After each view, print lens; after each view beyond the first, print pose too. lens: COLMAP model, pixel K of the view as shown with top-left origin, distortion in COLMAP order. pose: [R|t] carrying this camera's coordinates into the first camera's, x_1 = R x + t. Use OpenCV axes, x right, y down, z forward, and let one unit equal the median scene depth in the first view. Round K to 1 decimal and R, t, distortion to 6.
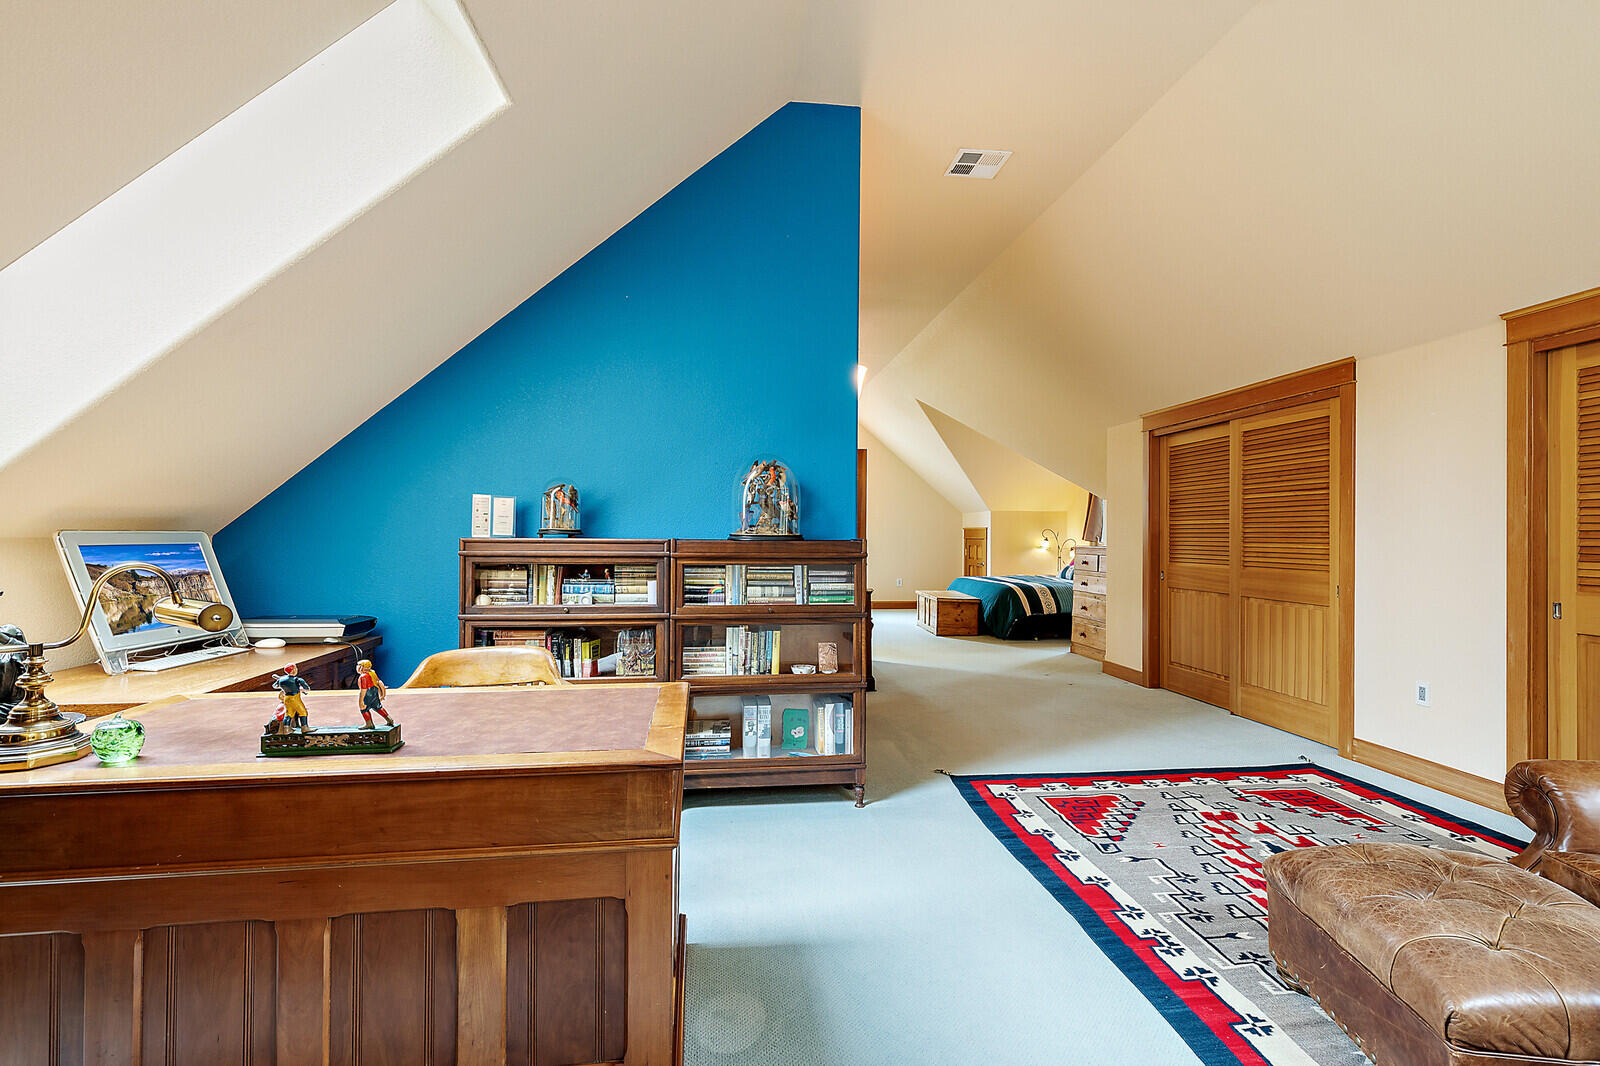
lens RADIAL K [[730.3, 0, 800.0], [0, 730.3, 533.0], [0, 0, 1]] dist [0.010546, 0.000145]
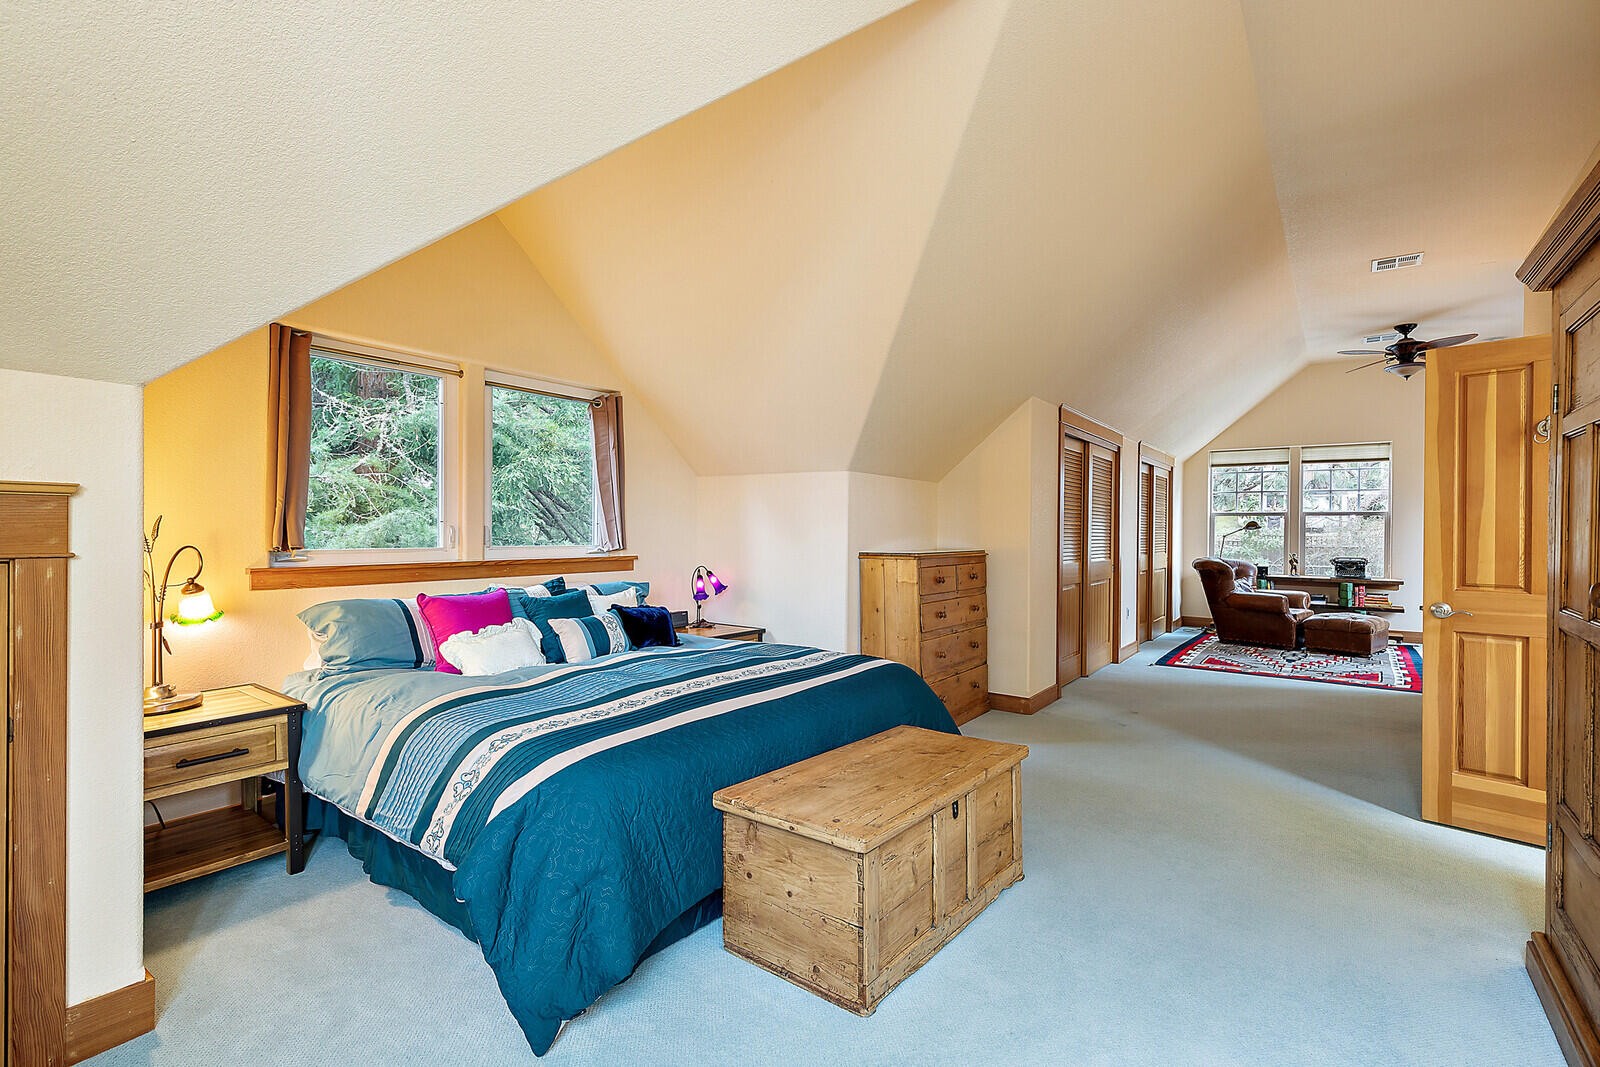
lens RADIAL K [[731.5, 0, 804.0], [0, 731.5, 505.8], [0, 0, 1]] dist [0.004280, 0.000453]
pose [[-0.725576, 0.010652, 0.688059, 0.110099], [-0.012792, 0.999499, -0.028962, -0.004800], [-0.688023, -0.029816, -0.725076, 3.247787]]
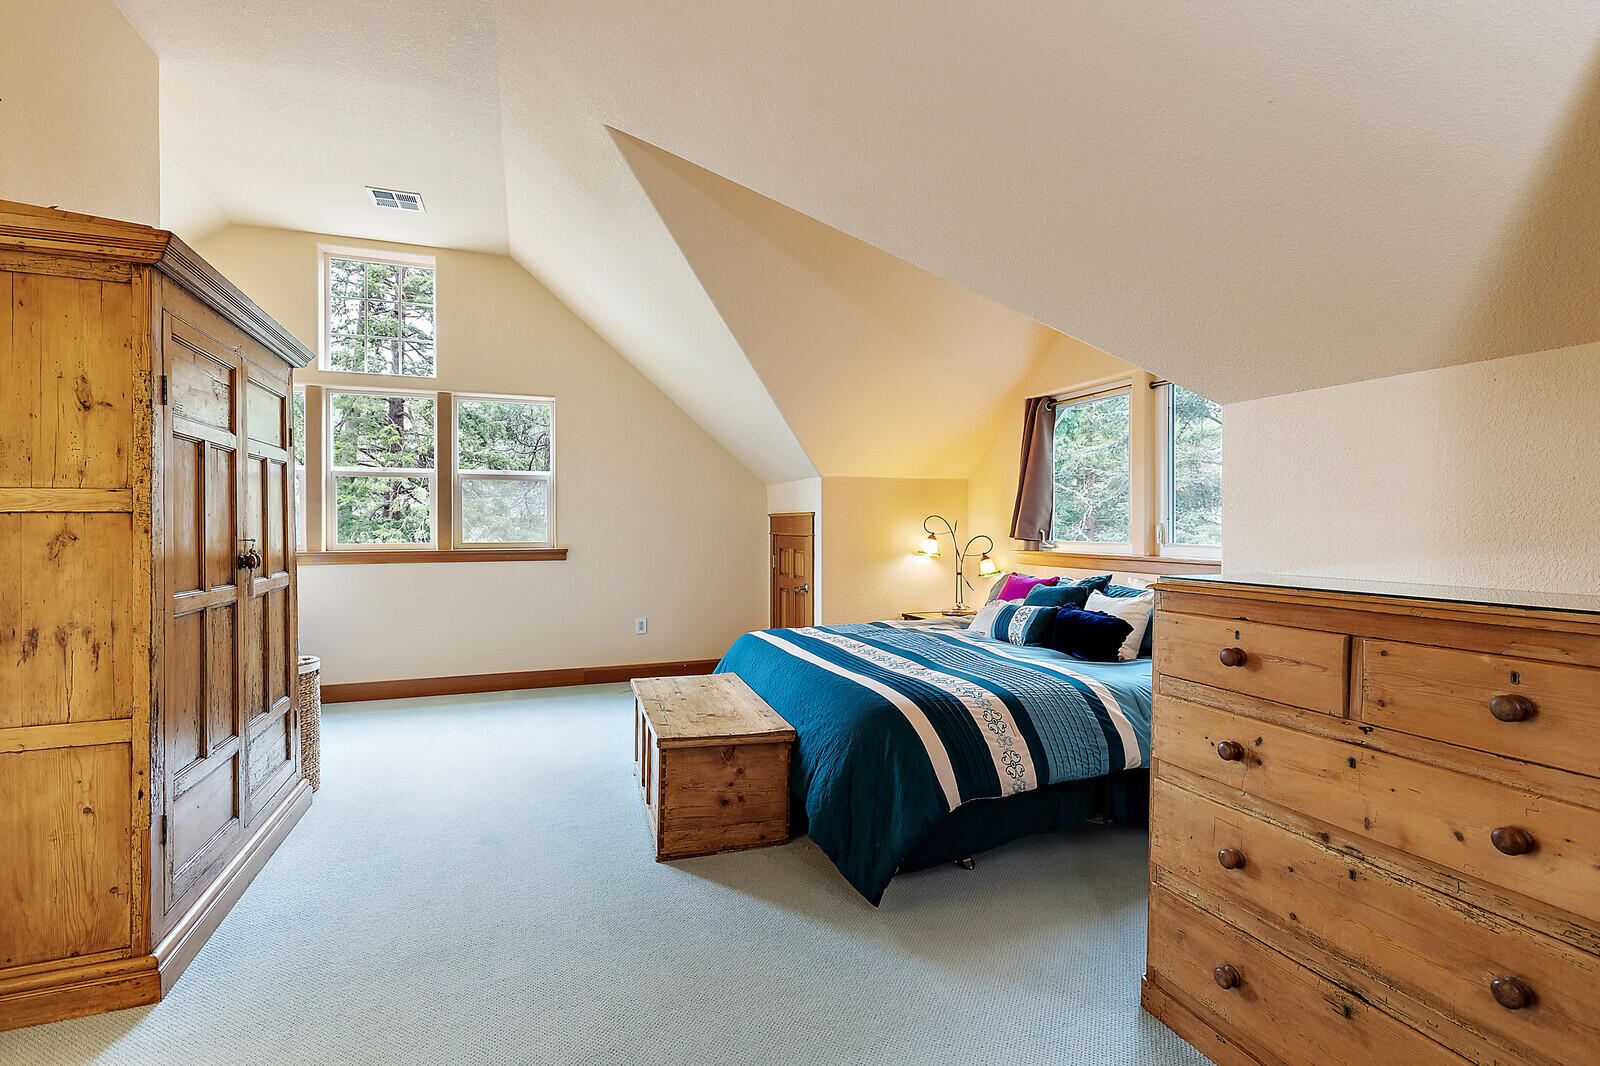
lens RADIAL K [[741.9, 0, 798.2], [0, 741.9, 507.4], [0, 0, 1]] dist [0.004066, -0.000341]
pose [[0.973624, -0.001858, 0.228153, 0.440126], [0.006664, 0.999772, -0.020296, -0.003315], [-0.228063, 0.021282, 0.973414, 1.723318]]
